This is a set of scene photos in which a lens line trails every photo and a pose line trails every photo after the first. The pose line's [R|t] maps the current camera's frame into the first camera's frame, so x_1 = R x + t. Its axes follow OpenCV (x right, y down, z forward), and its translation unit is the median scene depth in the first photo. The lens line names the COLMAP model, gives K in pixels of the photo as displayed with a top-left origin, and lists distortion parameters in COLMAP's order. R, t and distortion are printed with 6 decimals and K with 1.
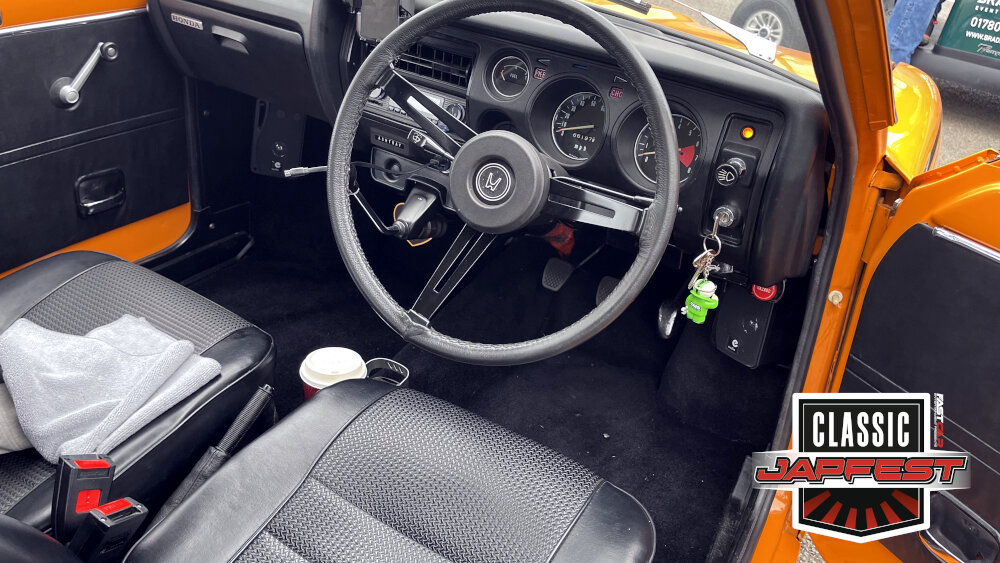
lens RADIAL K [[777.2, 0, 500.0], [0, 777.2, 281.5], [0, 0, 1]] dist [0.087795, -0.150253]
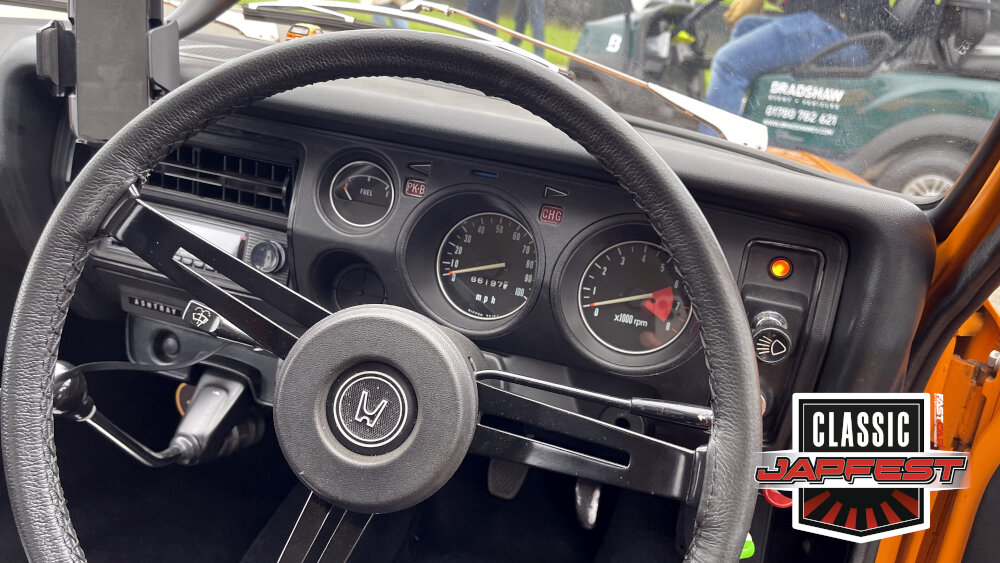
lens RADIAL K [[730.6, 0, 500.0], [0, 730.6, 281.5], [0, 0, 1]] dist [0.066272, -0.119846]
pose [[0.961433, -0.082739, 0.262299, -0.038843], [0.111500, 0.989047, -0.096711, -0.131637], [-0.251424, 0.122228, 0.960128, 0.448348]]
